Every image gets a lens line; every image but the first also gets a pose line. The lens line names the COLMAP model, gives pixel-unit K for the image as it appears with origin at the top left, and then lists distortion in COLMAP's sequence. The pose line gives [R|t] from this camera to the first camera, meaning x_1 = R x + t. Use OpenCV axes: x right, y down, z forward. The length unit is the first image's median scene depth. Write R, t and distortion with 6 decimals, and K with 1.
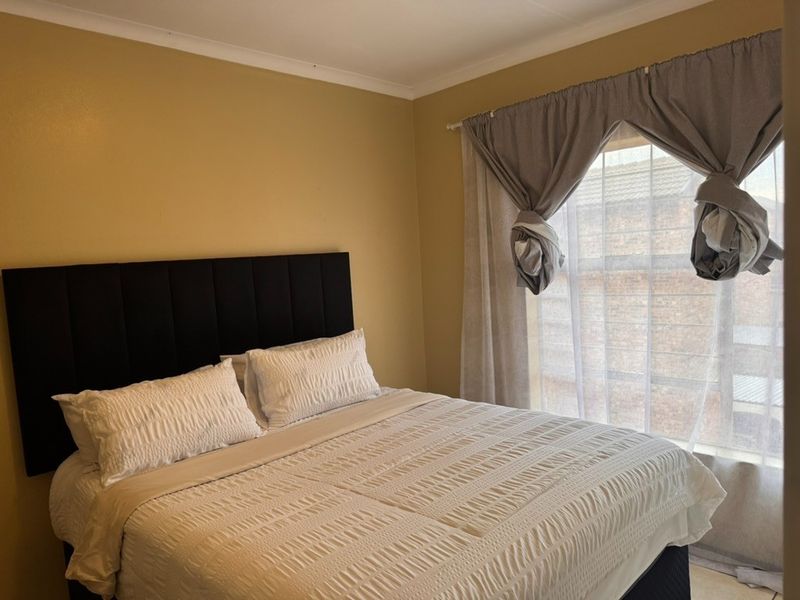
lens RADIAL K [[571.5, 0, 402.0], [0, 571.5, 305.1], [0, 0, 1]] dist [0.053106, -0.045947]
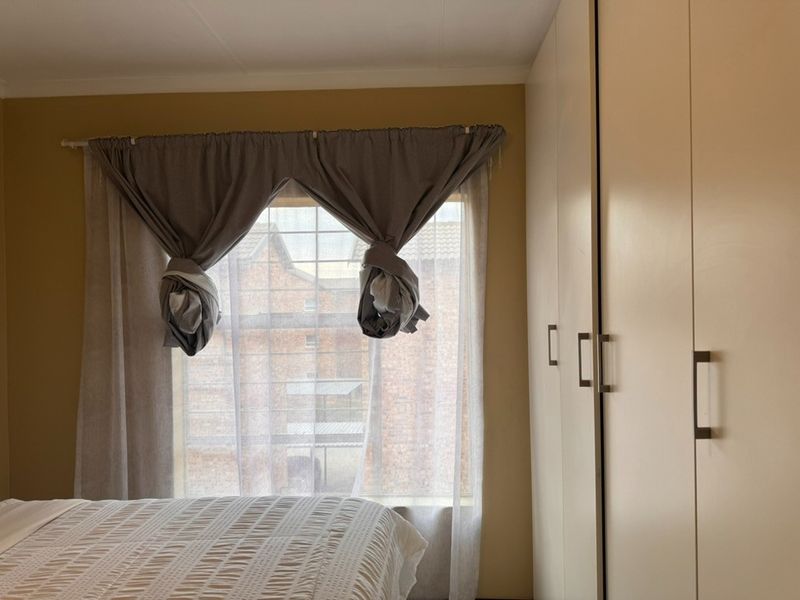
lens RADIAL K [[571.5, 0, 400.1], [0, 571.5, 300.9], [0, 0, 1]] dist [0.053106, -0.045947]
pose [[0.727611, 0.040432, 0.684798, -0.142969], [0.033761, 0.994941, -0.094616, -0.008896], [-0.685159, 0.091963, 0.722565, 0.168055]]
